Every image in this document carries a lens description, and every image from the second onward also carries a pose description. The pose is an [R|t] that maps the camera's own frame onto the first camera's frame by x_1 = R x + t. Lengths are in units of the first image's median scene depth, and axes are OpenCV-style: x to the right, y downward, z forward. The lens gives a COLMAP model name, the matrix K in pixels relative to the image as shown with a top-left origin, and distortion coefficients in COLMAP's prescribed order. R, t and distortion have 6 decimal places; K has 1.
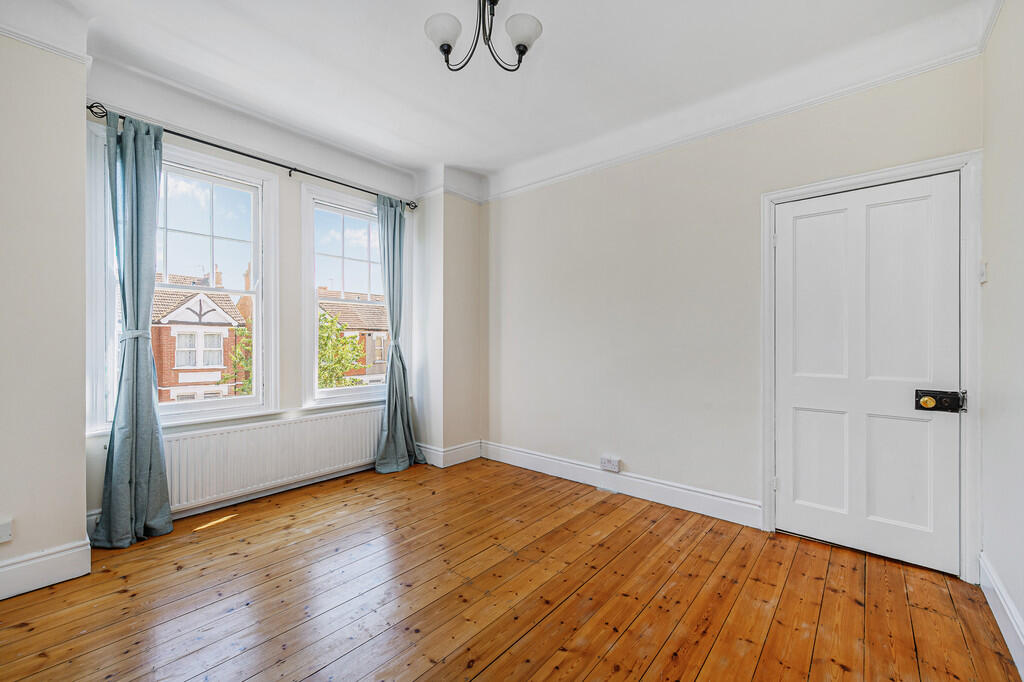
lens RADIAL K [[409.4, 0, 509.1], [0, 409.4, 342.0], [0, 0, 1]] dist [-0.000241, -0.000144]
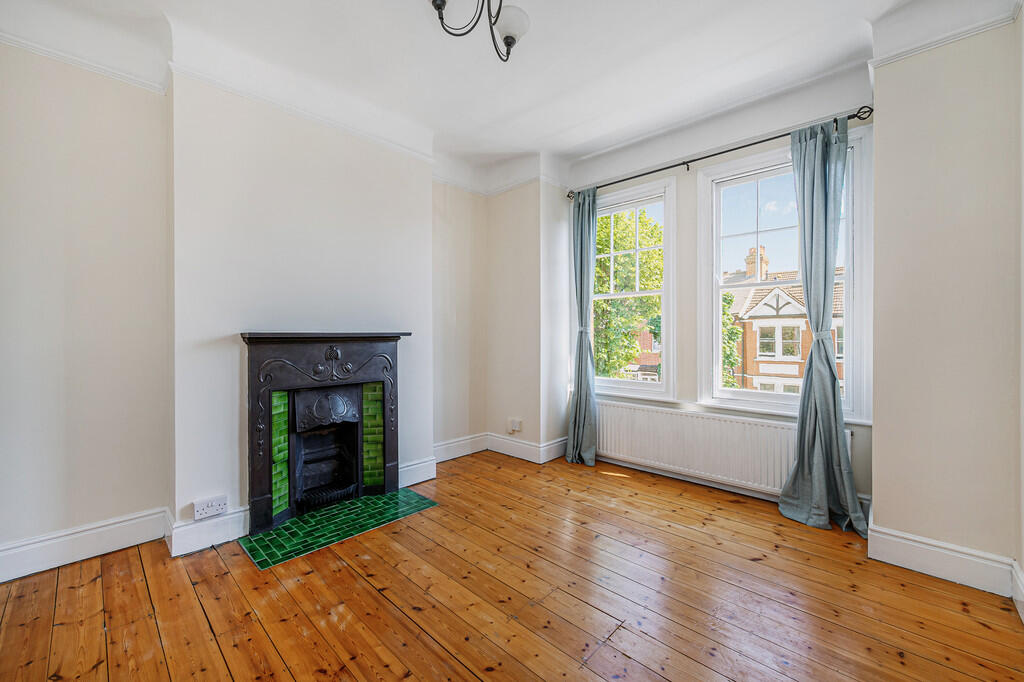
lens RADIAL K [[409.4, 0, 506.6], [0, 409.4, 337.0], [0, 0, 1]] dist [-0.000241, -0.000144]
pose [[-0.050286, 0.006452, -0.998714, 0.455360], [-0.001791, 0.999977, 0.006550, -0.000966], [0.998733, 0.002118, -0.050273, 0.558032]]
